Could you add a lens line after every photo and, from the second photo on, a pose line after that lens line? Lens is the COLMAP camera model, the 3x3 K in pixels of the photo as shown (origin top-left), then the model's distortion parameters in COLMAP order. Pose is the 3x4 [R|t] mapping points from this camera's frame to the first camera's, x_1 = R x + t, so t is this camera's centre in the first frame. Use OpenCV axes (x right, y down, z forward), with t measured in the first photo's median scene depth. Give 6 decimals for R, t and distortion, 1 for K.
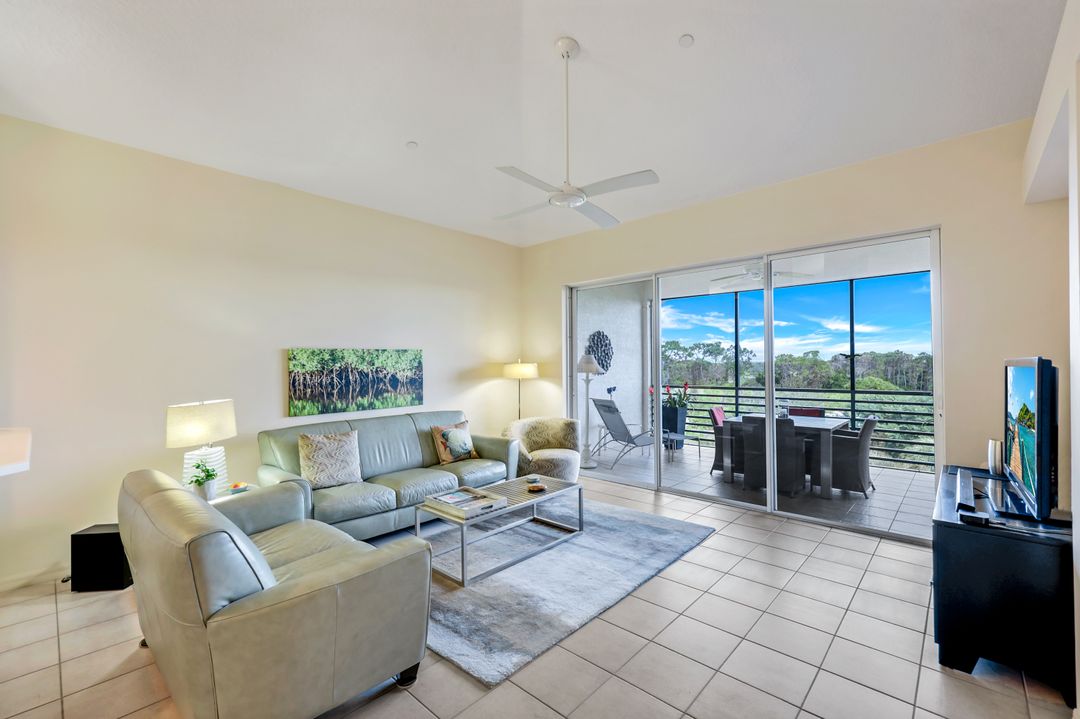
lens RADIAL K [[461.5, 0, 541.8], [0, 461.5, 358.5], [0, 0, 1]] dist [0.004867, 0.000730]
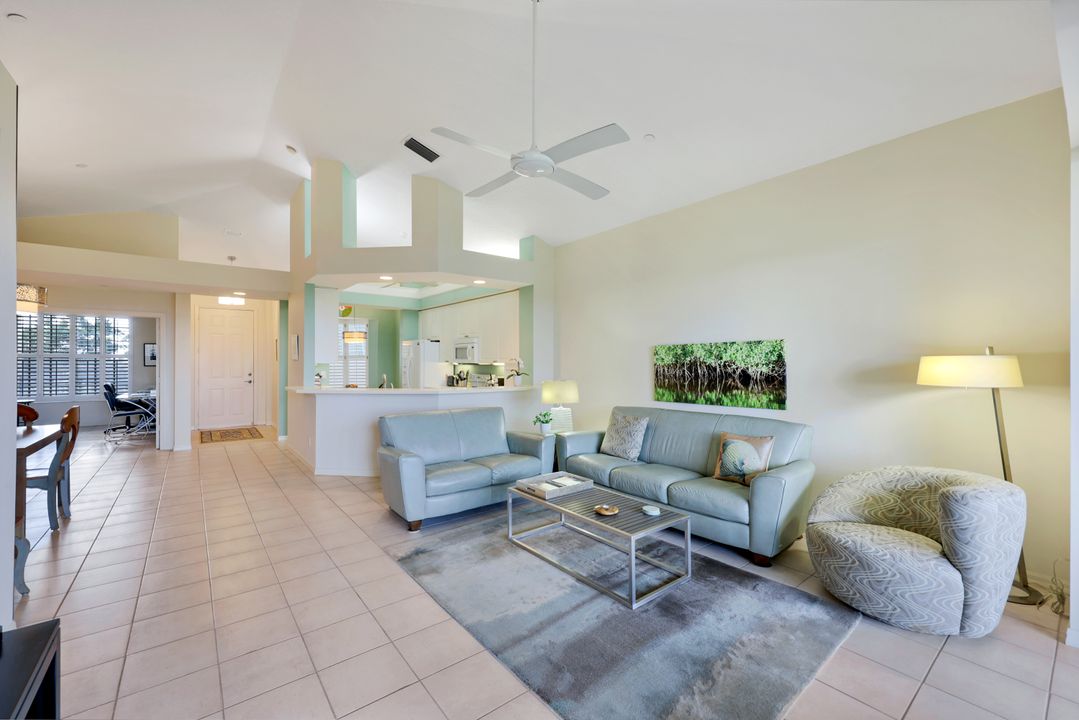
lens RADIAL K [[440.5, 0, 543.0], [0, 440.5, 362.6], [0, 0, 1]] dist [0.000502, 0.000420]
pose [[-0.147656, 0.006884, -0.989015, 0.565201], [0.013257, 0.999900, 0.004981, 0.011586], [0.988950, -0.012376, -0.147733, 0.742101]]
